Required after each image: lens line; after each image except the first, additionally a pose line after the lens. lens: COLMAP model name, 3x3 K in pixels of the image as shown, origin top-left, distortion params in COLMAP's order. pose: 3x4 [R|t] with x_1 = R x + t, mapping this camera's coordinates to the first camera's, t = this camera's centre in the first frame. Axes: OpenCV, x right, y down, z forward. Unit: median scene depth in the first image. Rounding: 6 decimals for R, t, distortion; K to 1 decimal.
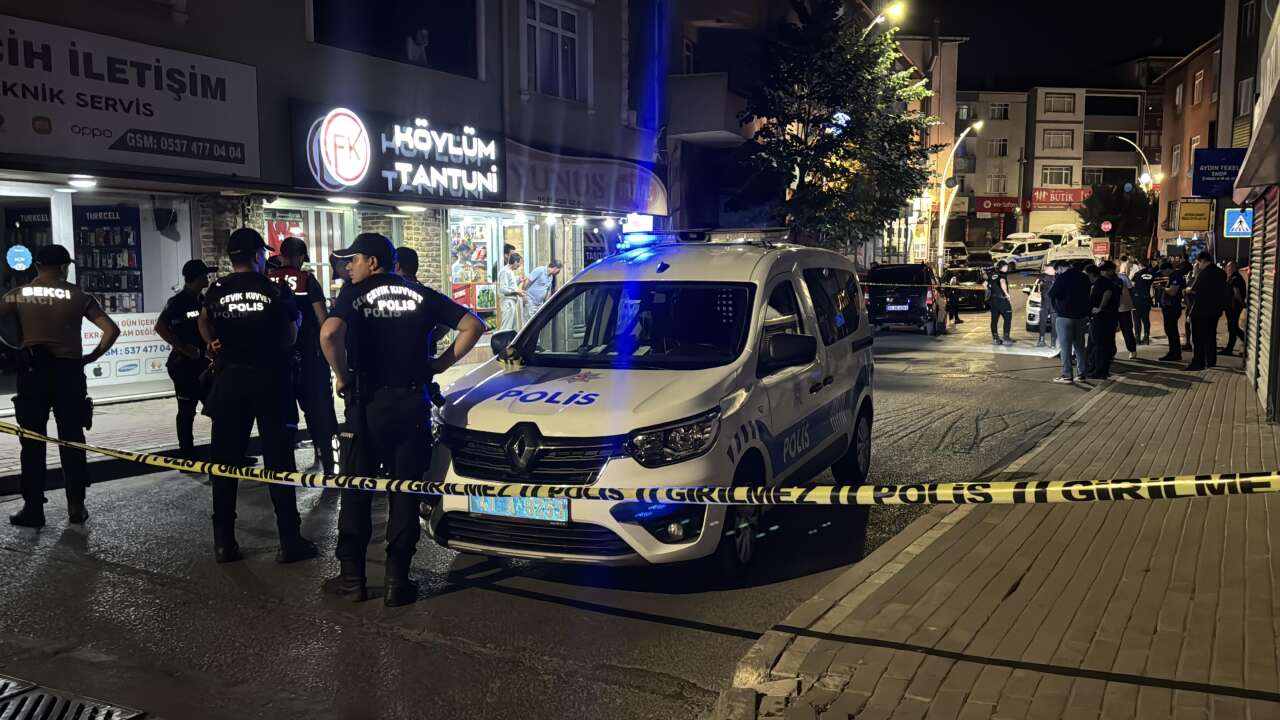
lens RADIAL K [[1098.6, 0, 640.0], [0, 1098.6, 360.0], [0, 0, 1]] dist [0.187698, -0.346536]
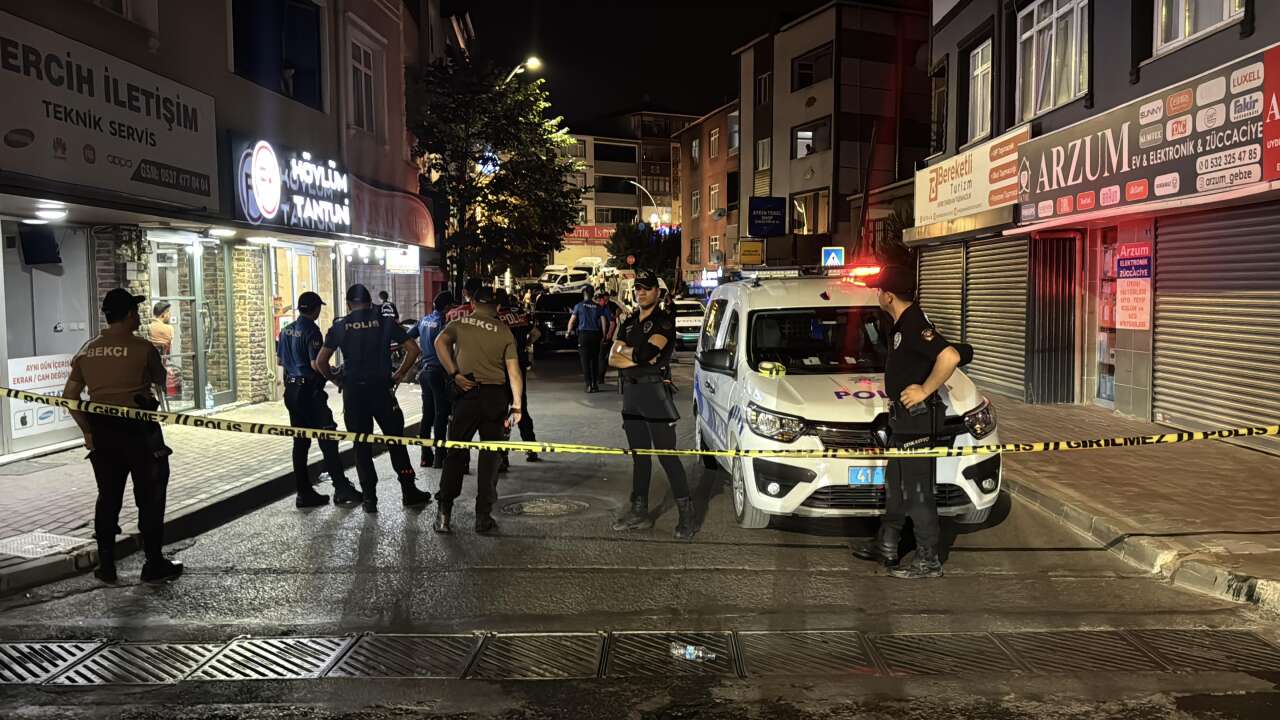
lens RADIAL K [[1098.6, 0, 640.0], [0, 1098.6, 360.0], [0, 0, 1]] dist [0.187698, -0.346536]
pose [[0.896256, -0.037670, 0.441935, -0.364200], [0.049213, 0.998680, -0.014678, -0.000527], [-0.440799, 0.034905, 0.896927, -0.025455]]
